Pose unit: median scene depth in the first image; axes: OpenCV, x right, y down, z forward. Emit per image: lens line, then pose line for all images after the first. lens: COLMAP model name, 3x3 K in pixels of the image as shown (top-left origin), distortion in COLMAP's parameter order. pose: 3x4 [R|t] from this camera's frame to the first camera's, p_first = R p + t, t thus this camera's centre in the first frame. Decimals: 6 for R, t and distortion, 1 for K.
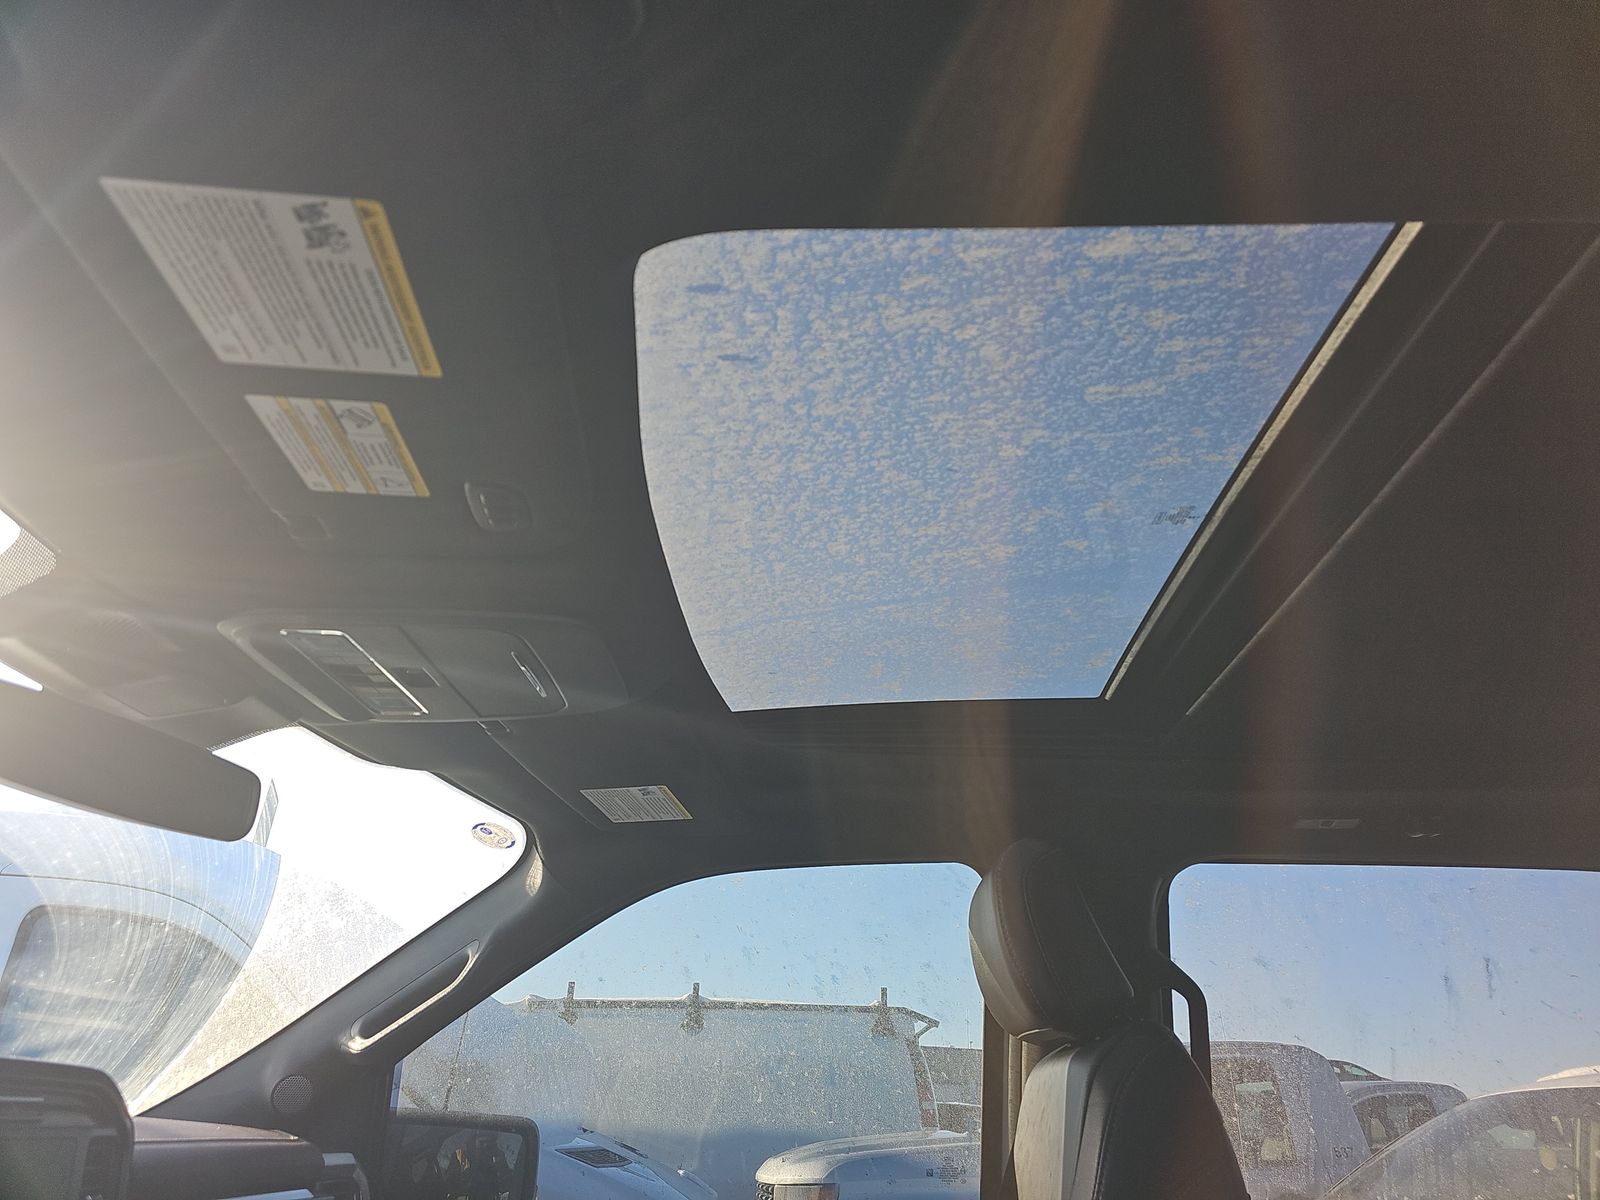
lens RADIAL K [[1050.0, 0, 798.4], [0, 1050.0, 589.3], [0, 0, 1]] dist [0.068431, -0.061974]
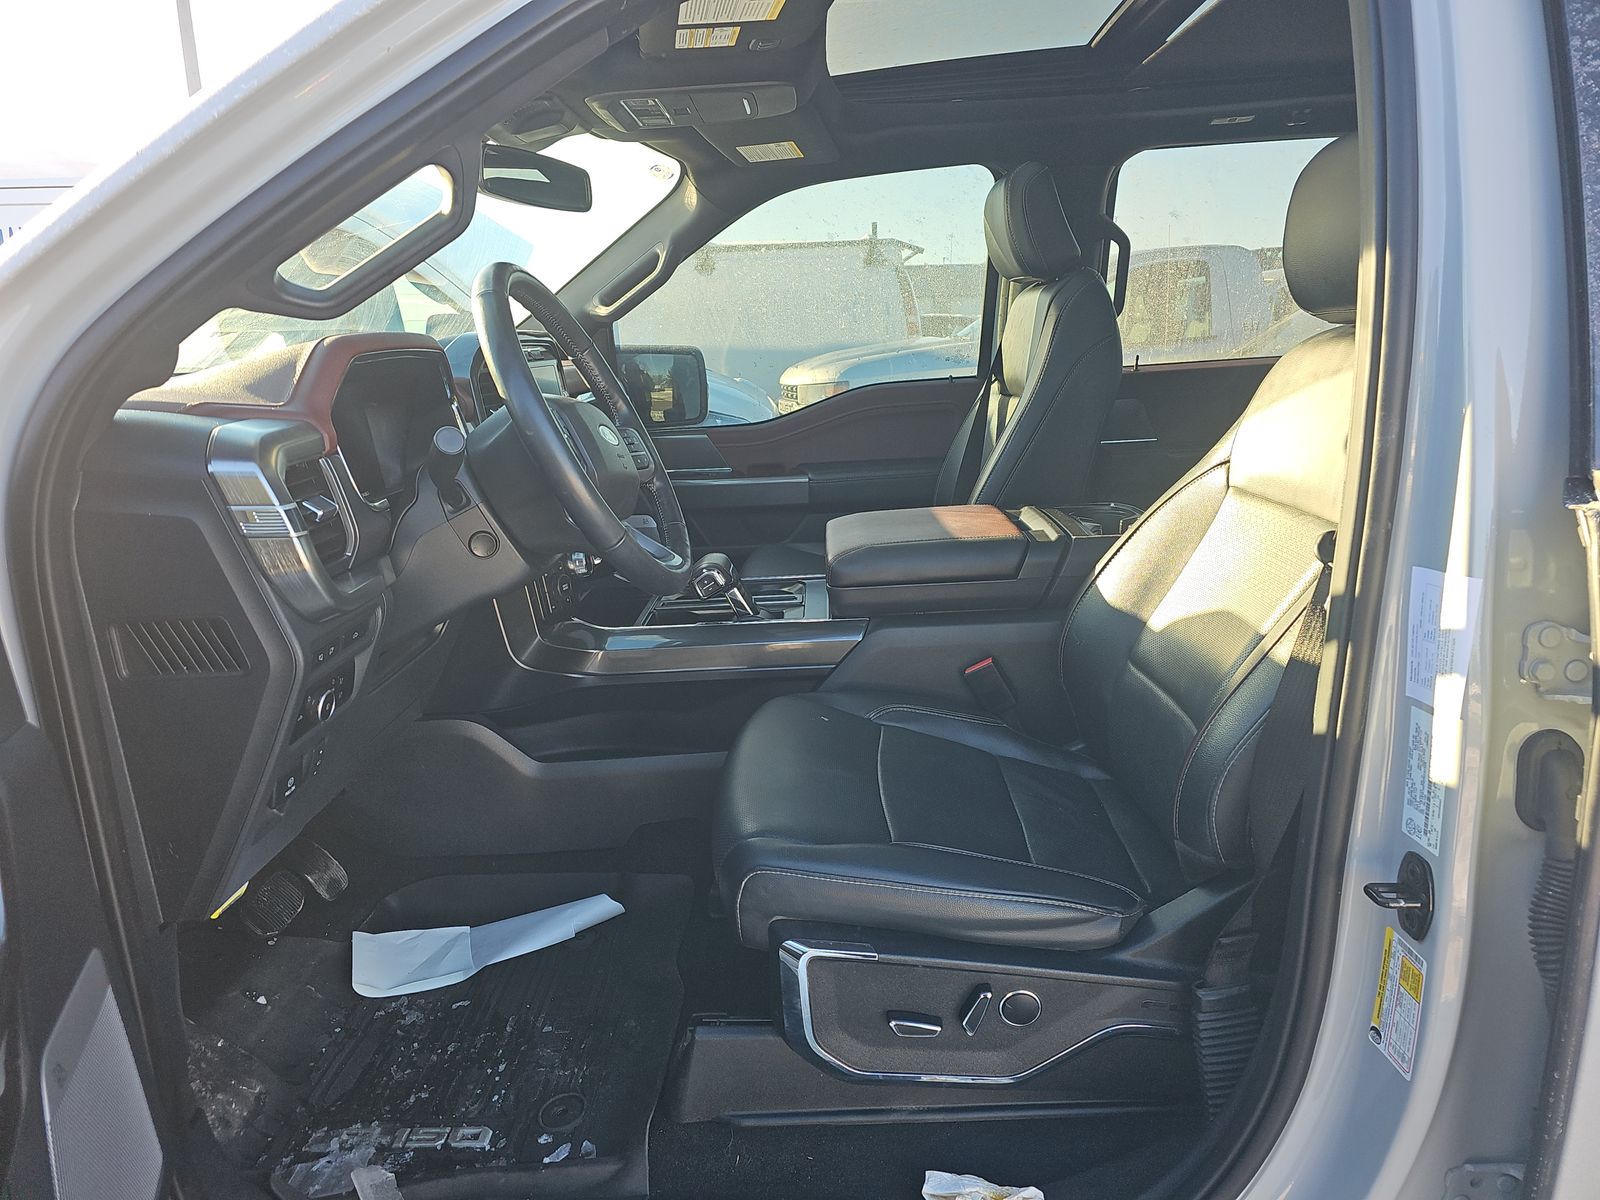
lens RADIAL K [[1050.0, 0, 798.4], [0, 1050.0, 589.3], [0, 0, 1]] dist [0.068431, -0.061974]
pose [[0.997696, -0.067789, -0.002857, -0.132001], [0.053830, 0.765221, 0.641514, -0.251464], [-0.041301, -0.640189, 0.767106, -0.492508]]
